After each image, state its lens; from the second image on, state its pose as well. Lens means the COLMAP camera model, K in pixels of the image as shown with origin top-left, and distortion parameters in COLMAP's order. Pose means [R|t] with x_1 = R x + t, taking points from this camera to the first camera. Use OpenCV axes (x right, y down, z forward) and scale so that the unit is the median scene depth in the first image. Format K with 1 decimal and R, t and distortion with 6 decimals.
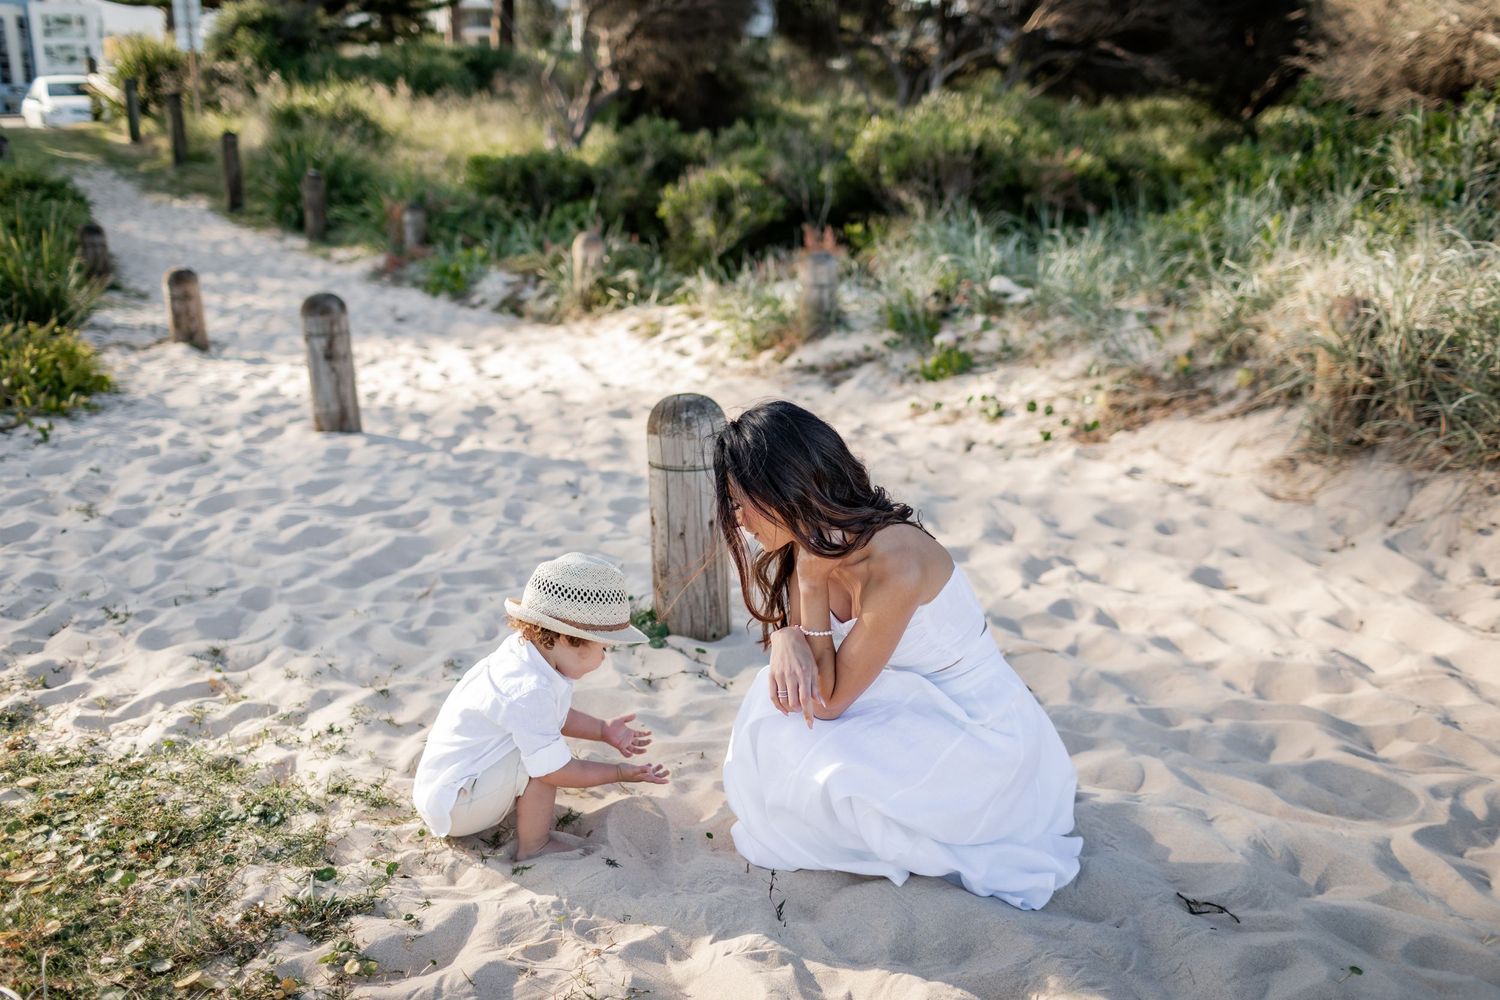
lens RADIAL K [[1457.1, 0, 750.0], [0, 1457.1, 500.0], [0, 0, 1]] dist [0.019886, 0.000338]
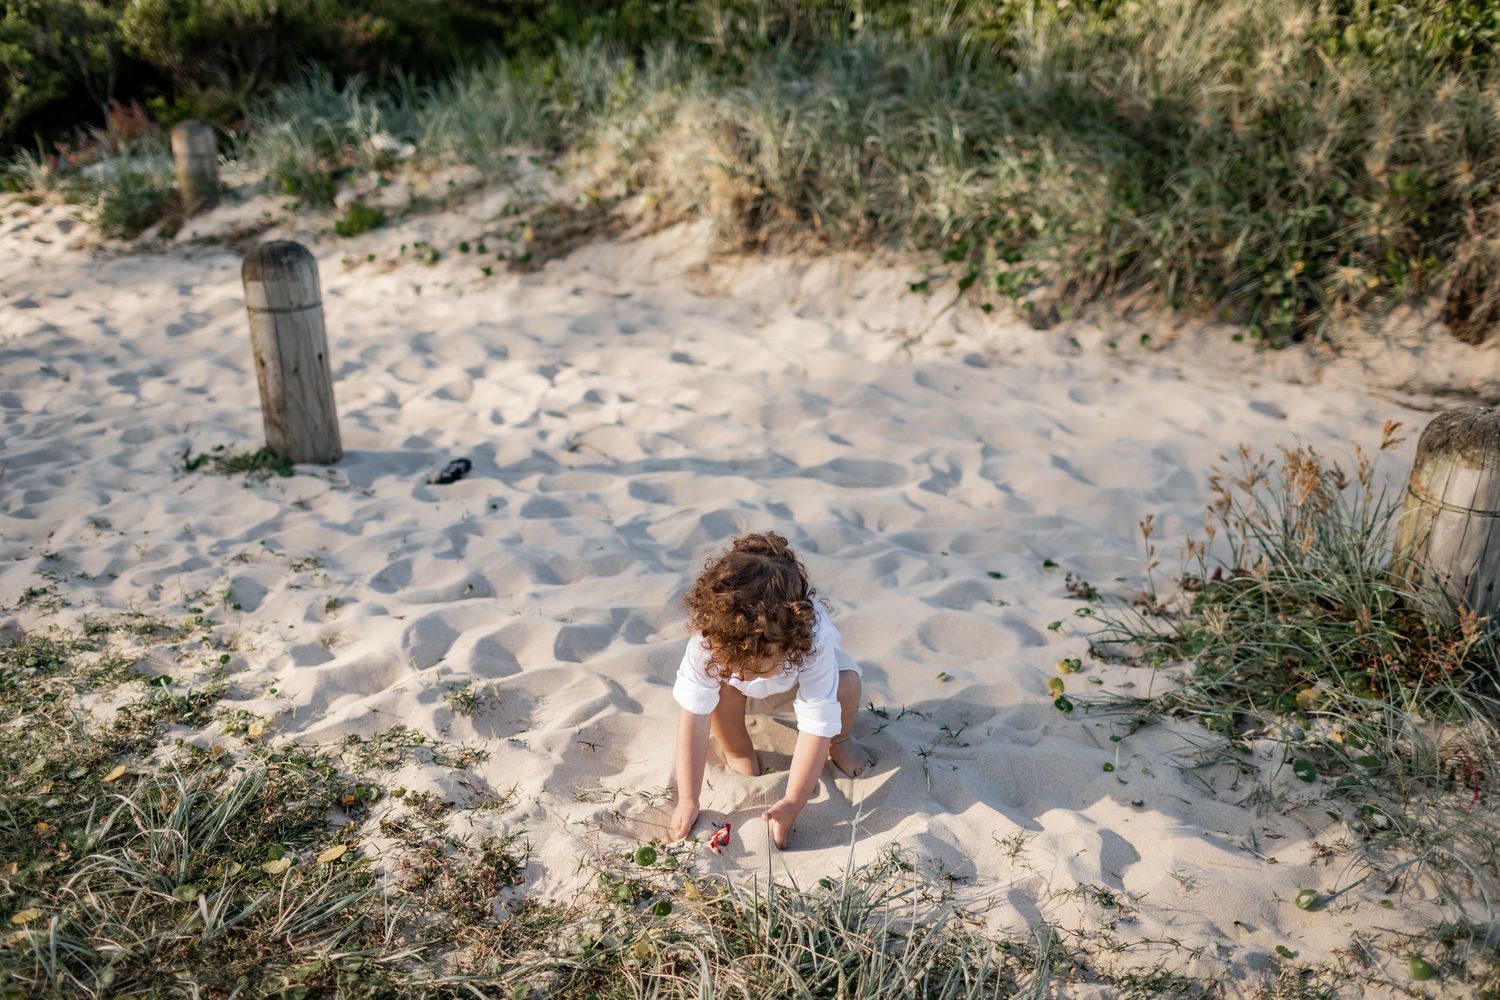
lens RADIAL K [[1457.1, 0, 750.0], [0, 1457.1, 500.0], [0, 0, 1]] dist [0.019886, 0.000338]
pose [[0.859759, -0.182539, 0.476963, -0.194462], [0.142795, 0.982614, 0.118659, 0.025118], [-0.490330, -0.033910, 0.870877, -0.085108]]
